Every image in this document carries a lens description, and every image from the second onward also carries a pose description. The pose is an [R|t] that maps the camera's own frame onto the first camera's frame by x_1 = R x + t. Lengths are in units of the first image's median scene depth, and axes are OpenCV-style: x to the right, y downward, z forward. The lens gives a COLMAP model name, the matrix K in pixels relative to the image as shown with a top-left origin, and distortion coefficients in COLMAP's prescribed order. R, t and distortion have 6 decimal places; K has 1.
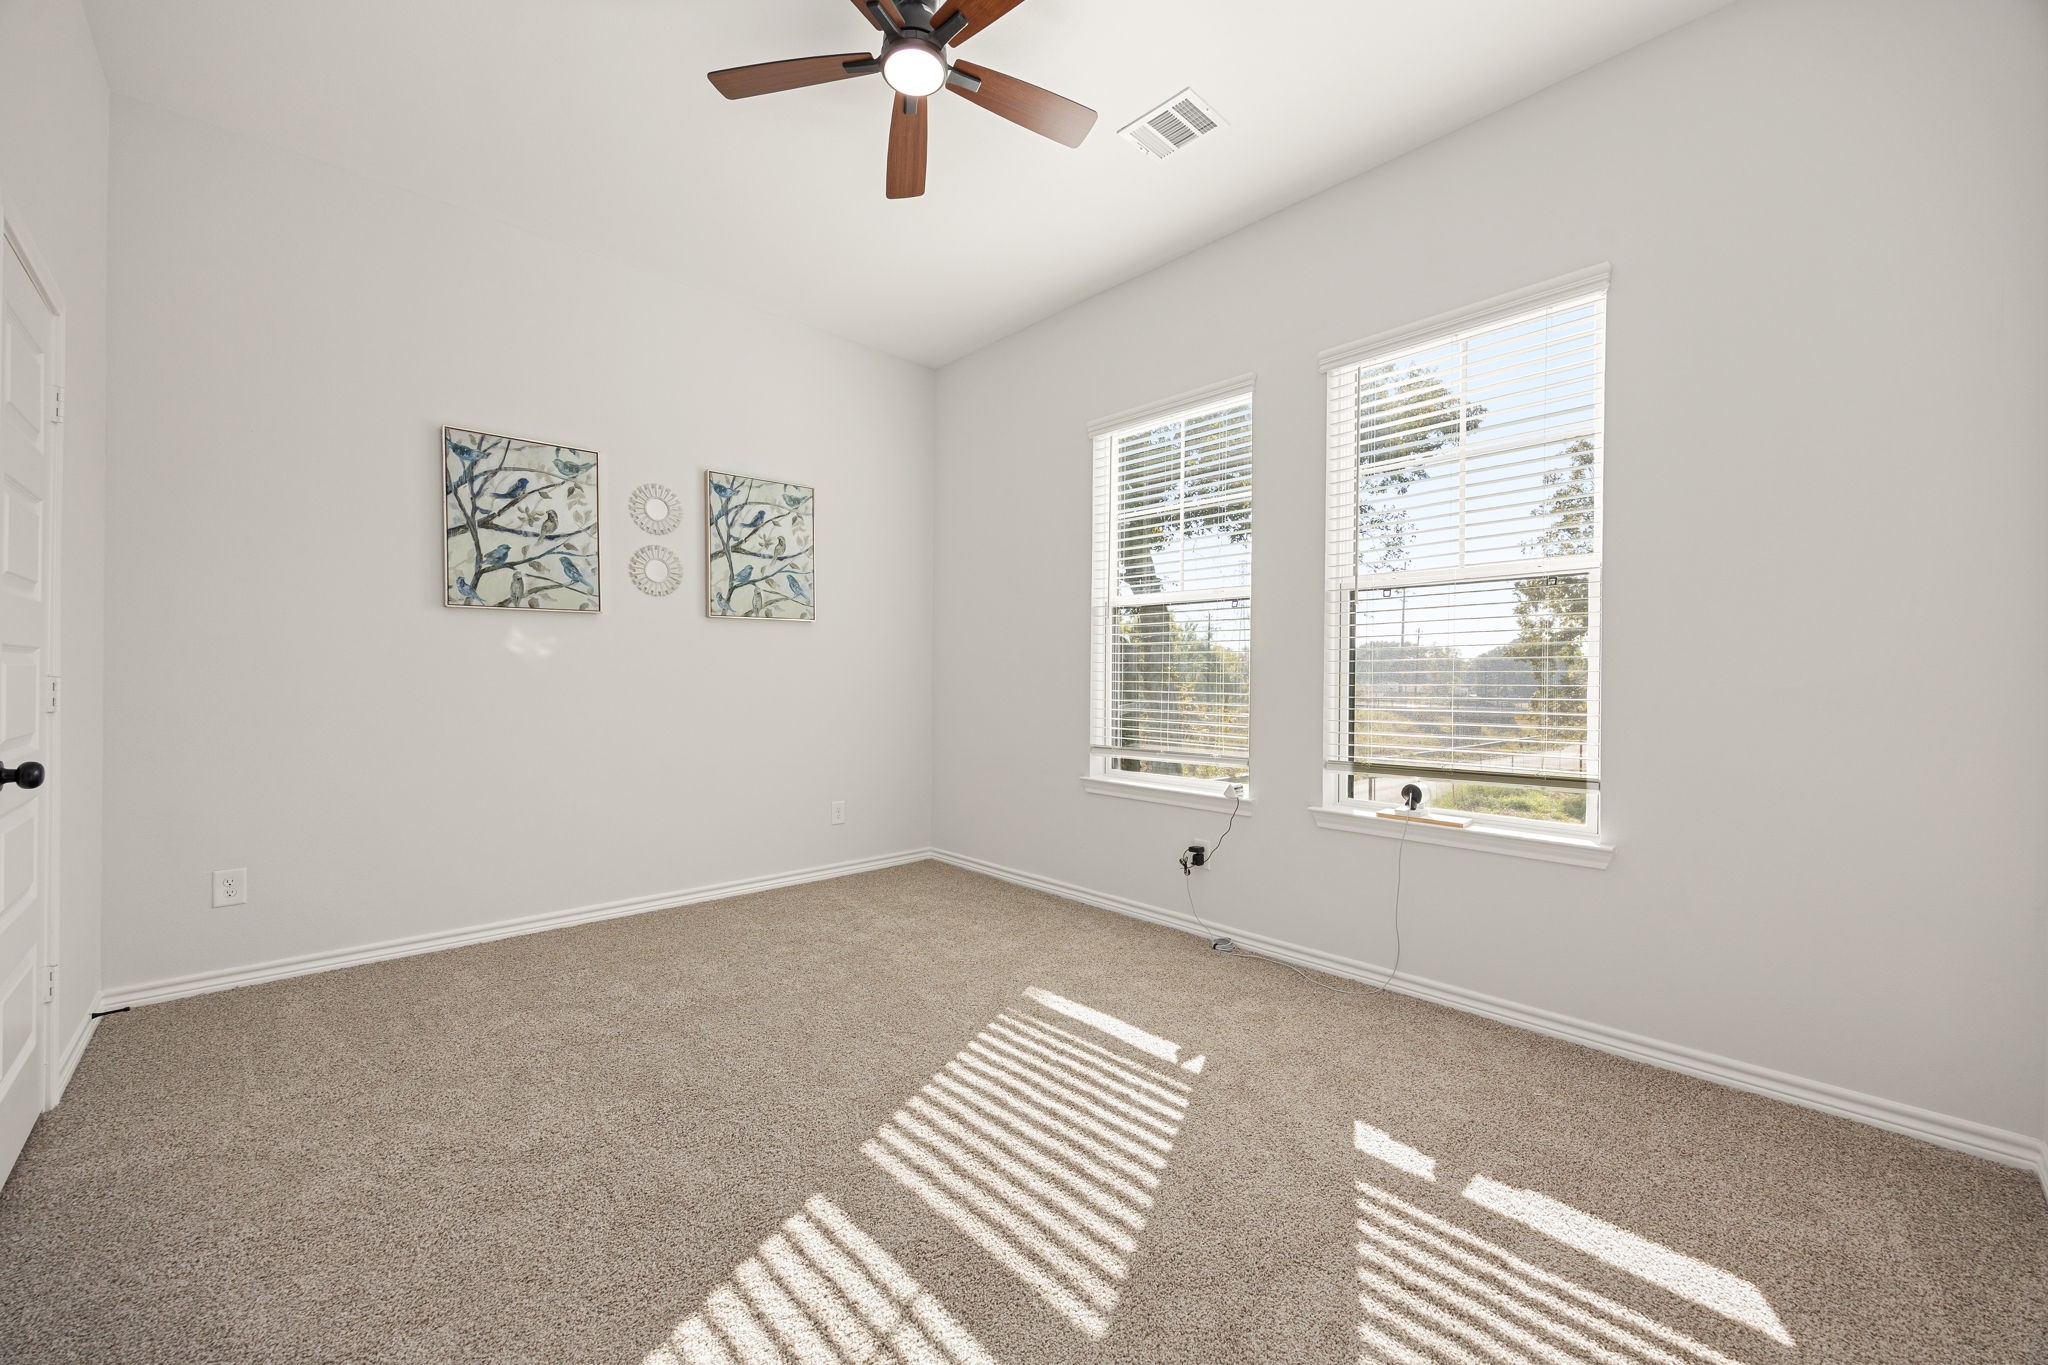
lens RADIAL K [[776.8, 0, 1019.6], [0, 776.8, 687.1], [0, 0, 1]] dist [-0.003051, -0.000139]
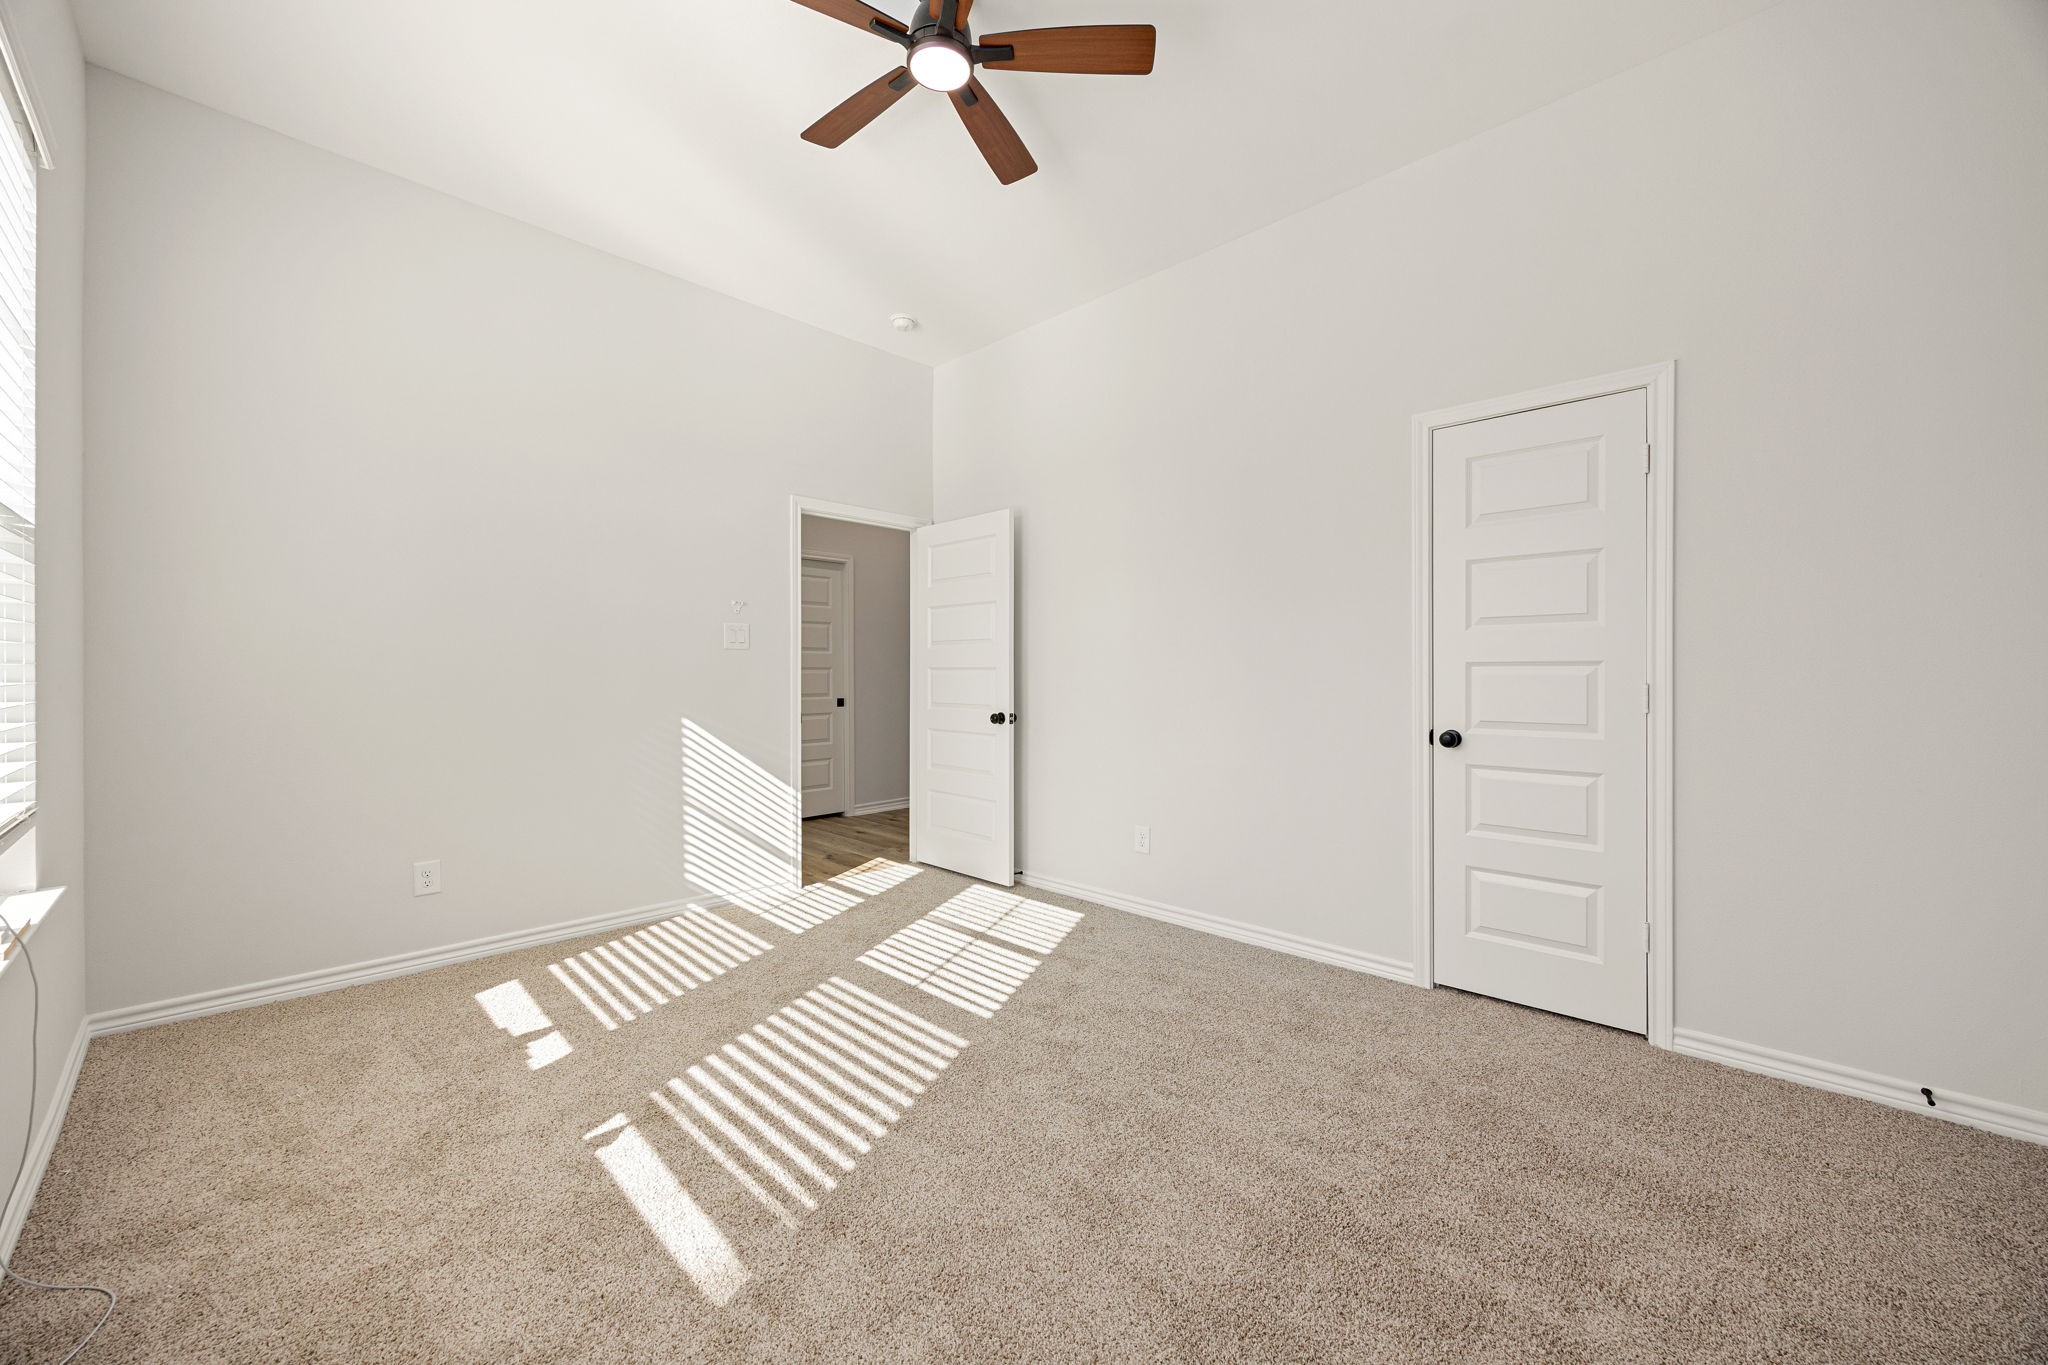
lens RADIAL K [[776.8, 0, 1019.6], [0, 776.8, 687.1], [0, 0, 1]] dist [-0.003051, -0.000139]
pose [[-0.999197, -0.010228, -0.038734, -0.250202], [-0.011481, 0.999413, 0.032263, -0.044441], [0.038381, 0.032682, -0.998729, 2.442601]]
